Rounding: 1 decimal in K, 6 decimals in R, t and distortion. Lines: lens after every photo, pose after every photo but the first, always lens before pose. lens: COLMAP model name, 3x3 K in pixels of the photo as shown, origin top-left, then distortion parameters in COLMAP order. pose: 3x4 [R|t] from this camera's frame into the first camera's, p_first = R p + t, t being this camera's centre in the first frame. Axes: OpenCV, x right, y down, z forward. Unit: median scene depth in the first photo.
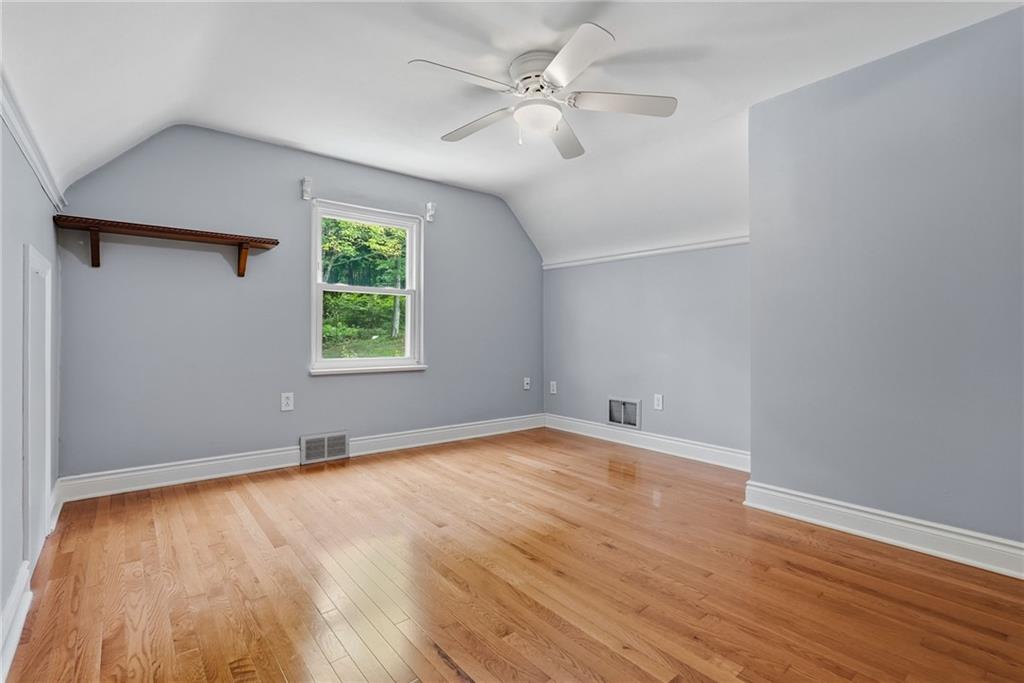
lens RADIAL K [[457.3, 0, 509.9], [0, 457.3, 341.1], [0, 0, 1]] dist [-0.001487, 0.000721]
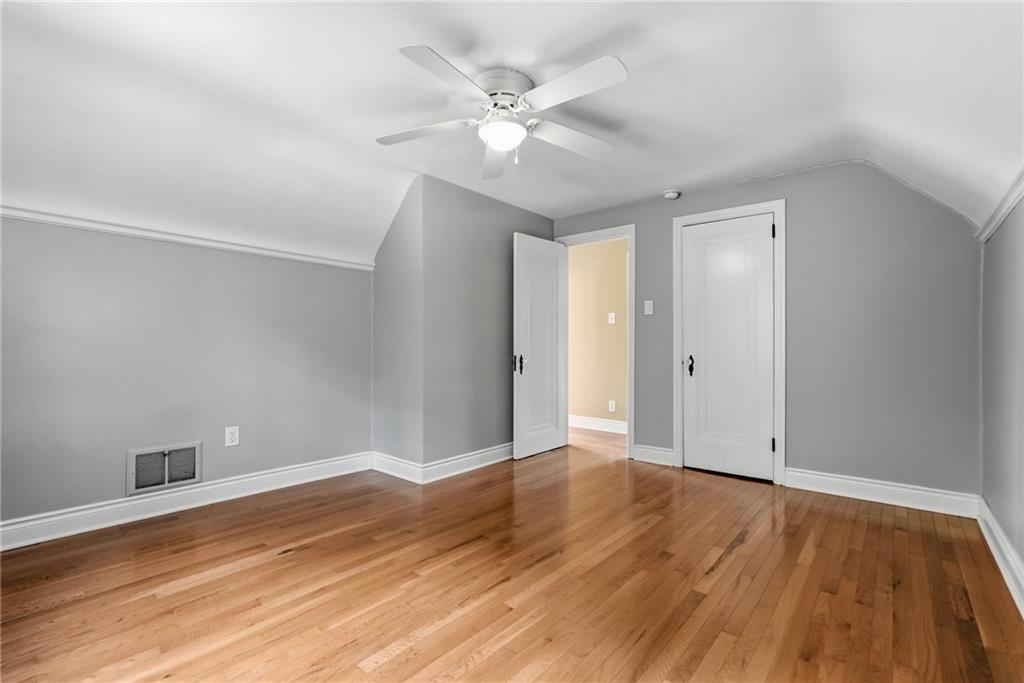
lens RADIAL K [[457.3, 0, 509.9], [0, 457.3, 341.1], [0, 0, 1]] dist [-0.001487, 0.000721]
pose [[-0.160810, 0.017557, 0.986829, -0.636483], [0.016346, 0.999752, -0.015123, -0.009550], [-0.986850, 0.013699, -0.161057, 0.799248]]
